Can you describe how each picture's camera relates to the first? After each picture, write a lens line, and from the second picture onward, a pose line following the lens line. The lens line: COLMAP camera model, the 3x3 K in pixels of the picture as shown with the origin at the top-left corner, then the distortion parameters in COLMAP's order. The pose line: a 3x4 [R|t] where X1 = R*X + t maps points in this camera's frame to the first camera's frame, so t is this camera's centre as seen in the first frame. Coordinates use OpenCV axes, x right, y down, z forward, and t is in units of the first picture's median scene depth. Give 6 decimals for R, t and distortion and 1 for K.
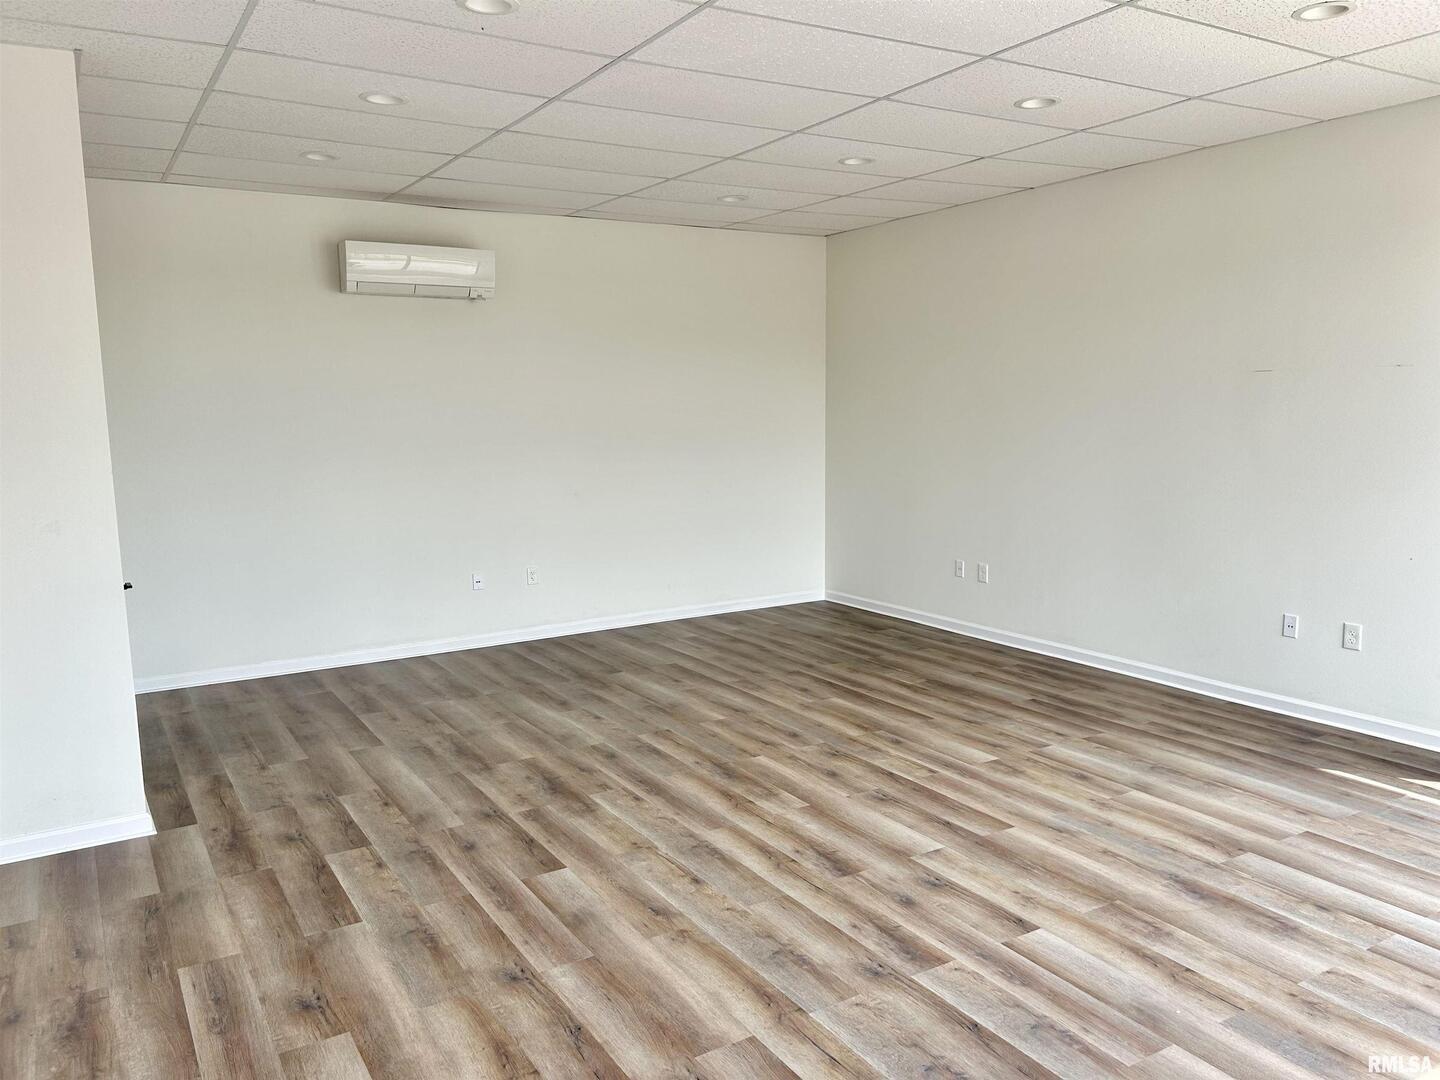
lens RADIAL K [[1082.7, 0, 720.0], [0, 1082.7, 540.0], [0, 0, 1]] dist [0.080557, 0.000093]
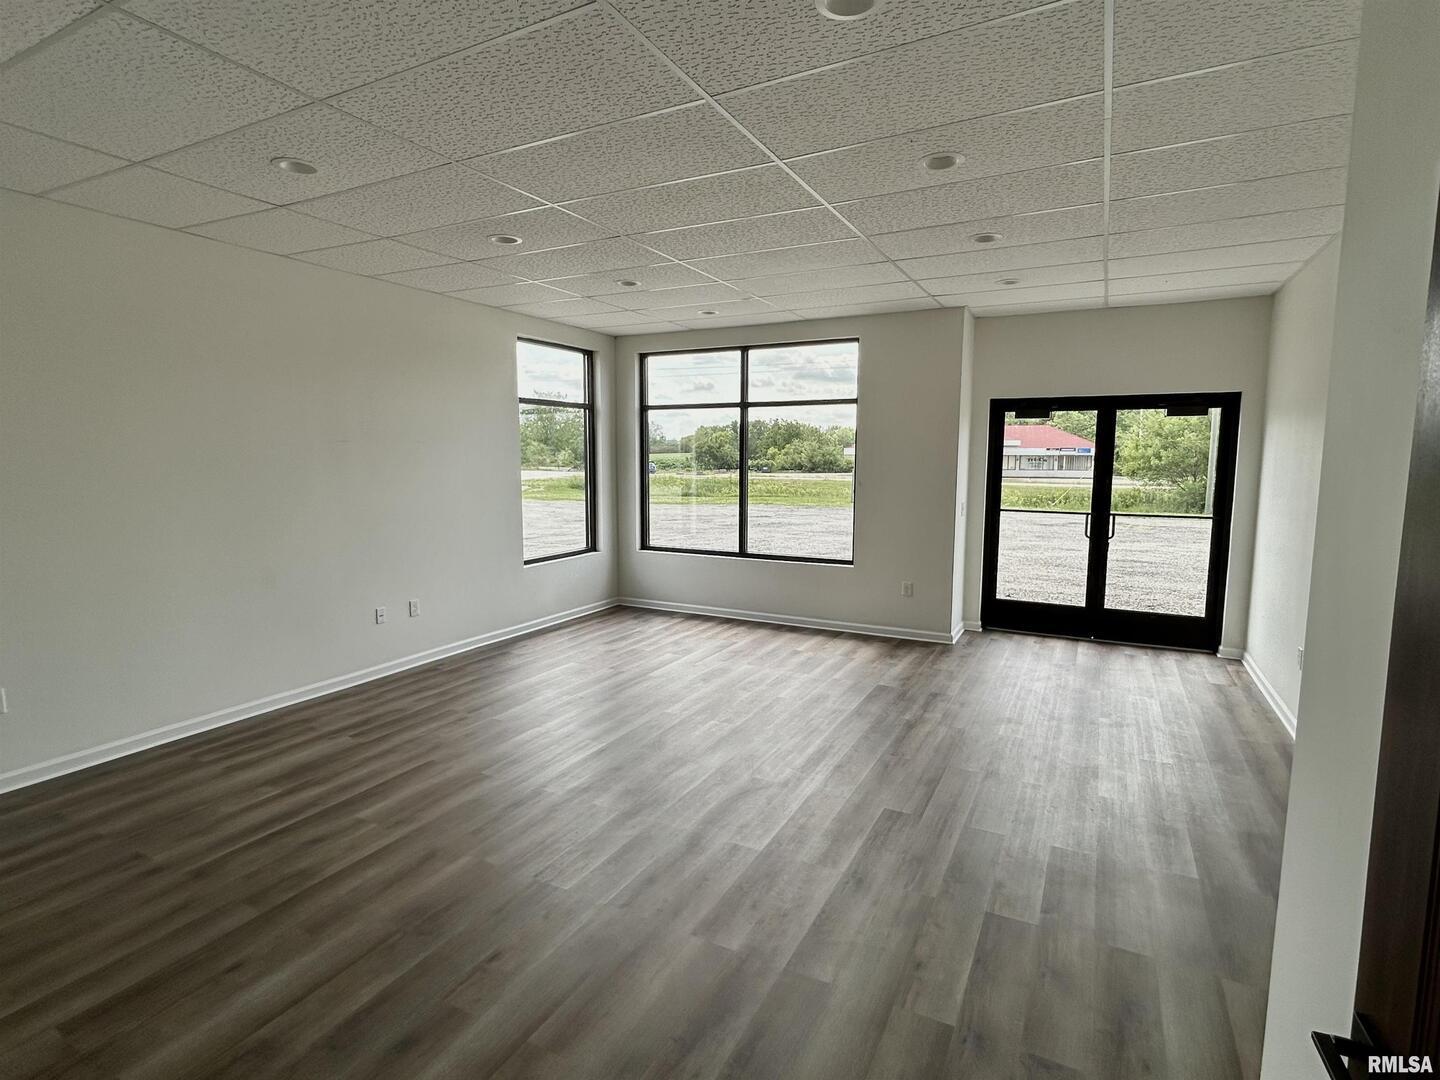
lens RADIAL K [[736.3, 0, 720.0], [0, 736.3, 540.0], [0, 0, 1]] dist [0.000210, 0.001495]
pose [[-0.525186, -0.082591, 0.846970, -0.506373], [0.114530, 0.979364, 0.166519, -0.123302], [-0.843245, 0.184457, -0.504890, 1.035511]]
